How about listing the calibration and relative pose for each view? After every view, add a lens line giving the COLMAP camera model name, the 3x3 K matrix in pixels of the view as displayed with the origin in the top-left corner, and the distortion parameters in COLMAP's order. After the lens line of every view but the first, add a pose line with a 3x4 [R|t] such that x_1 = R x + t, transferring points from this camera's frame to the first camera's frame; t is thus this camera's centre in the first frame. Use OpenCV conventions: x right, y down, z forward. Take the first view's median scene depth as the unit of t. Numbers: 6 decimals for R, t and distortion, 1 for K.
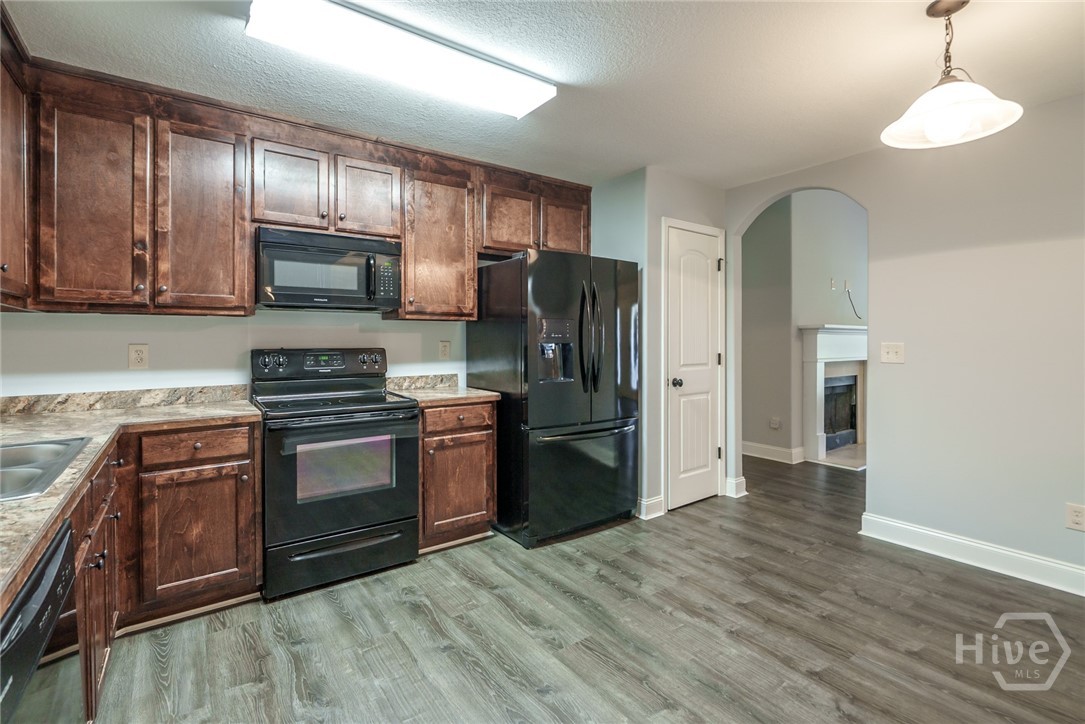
lens RADIAL K [[502.4, 0, 540.5], [0, 502.4, 343.4], [0, 0, 1]] dist [-0.002475, -0.000022]
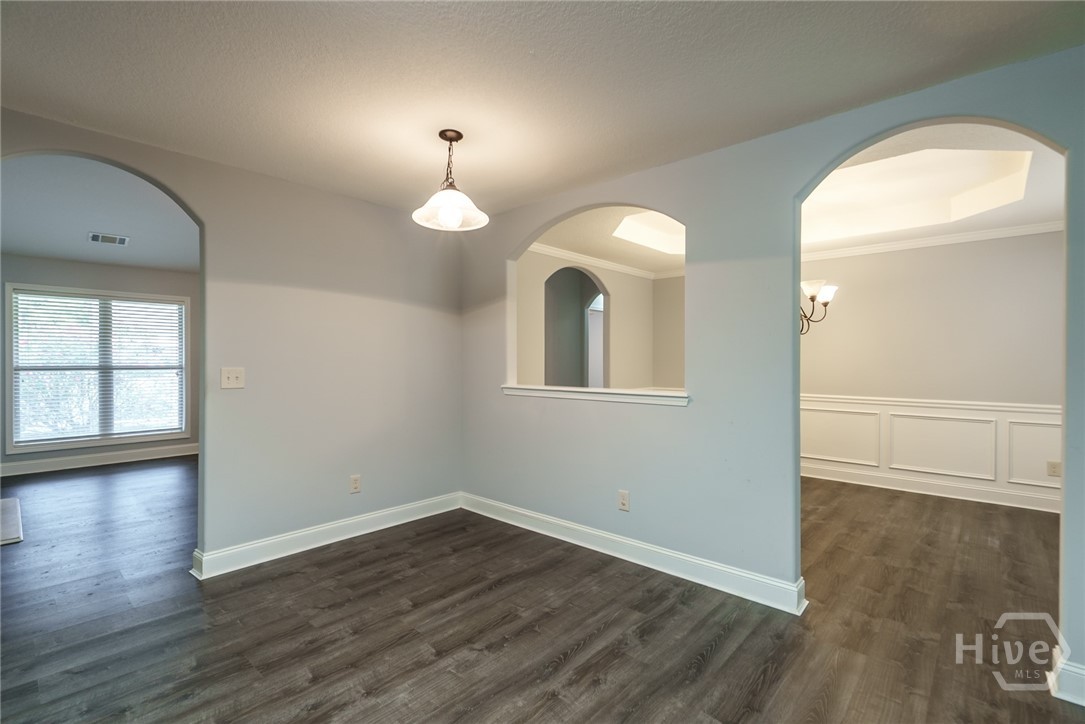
lens RADIAL K [[495.8, 0, 547.0], [0, 495.8, 363.6], [0, 0, 1]] dist [-0.002576, 0.000324]
pose [[-0.216939, -0.005252, 0.976171, -0.413087], [0.006626, 0.999955, 0.006853, -0.013020], [-0.976163, 0.007955, -0.216895, 0.658190]]
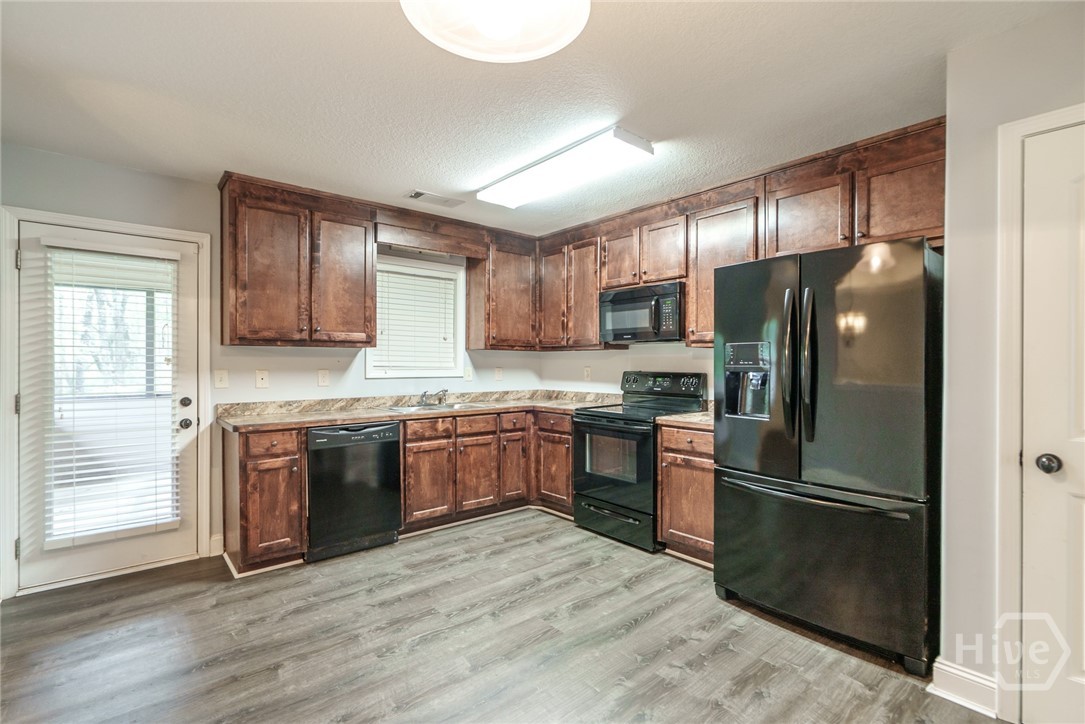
lens RADIAL K [[495.8, 0, 547.0], [0, 495.8, 363.6], [0, 0, 1]] dist [-0.002576, 0.000324]
pose [[0.085394, 0.005925, -0.996330, 0.880450], [-0.010338, 0.999934, 0.005060, -0.016009], [0.996294, 0.009868, 0.085449, 0.637812]]
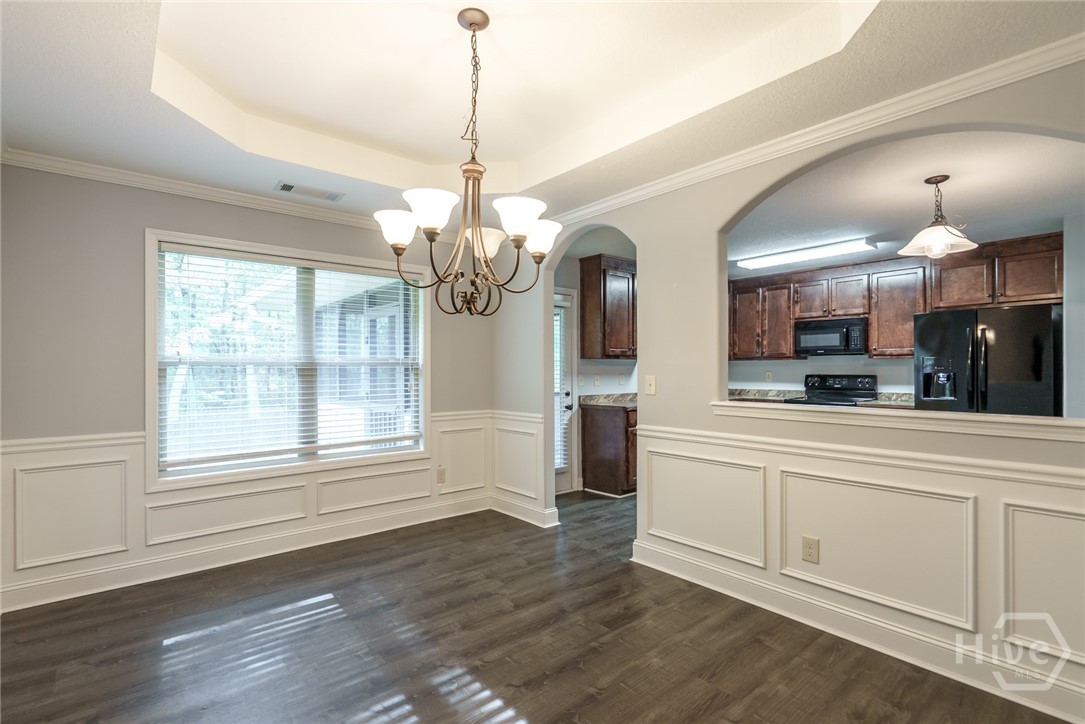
lens RADIAL K [[509.0, 0, 544.0], [0, 509.0, 366.6], [0, 0, 1]] dist [-0.001028, -0.000064]
pose [[0.070528, -0.003528, -0.997504, 1.557530], [-0.005262, 0.999979, -0.003909, -0.008266], [0.997496, 0.005524, 0.070508, -0.300697]]
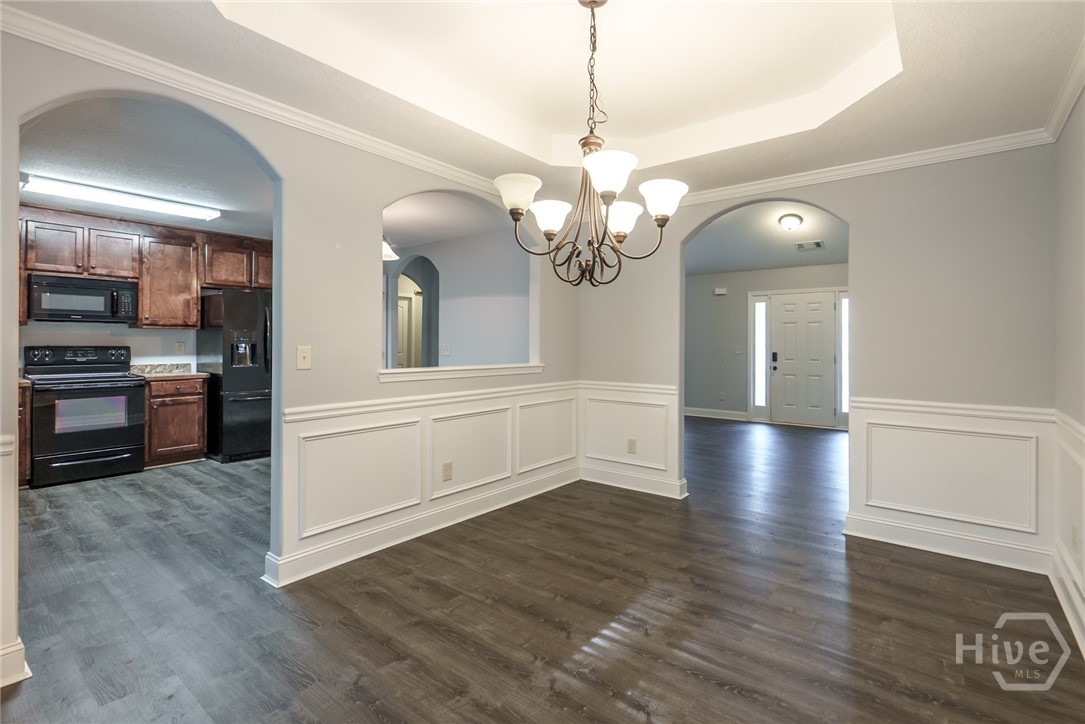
lens RADIAL K [[511.7, 0, 545.4], [0, 511.7, 343.3], [0, 0, 1]] dist [0.001773, 0.000556]
pose [[0.963606, 0.006154, 0.267256, 0.592532], [-0.004677, 0.999970, -0.006162, 0.004621], [-0.267286, 0.004688, 0.963606, -1.027788]]
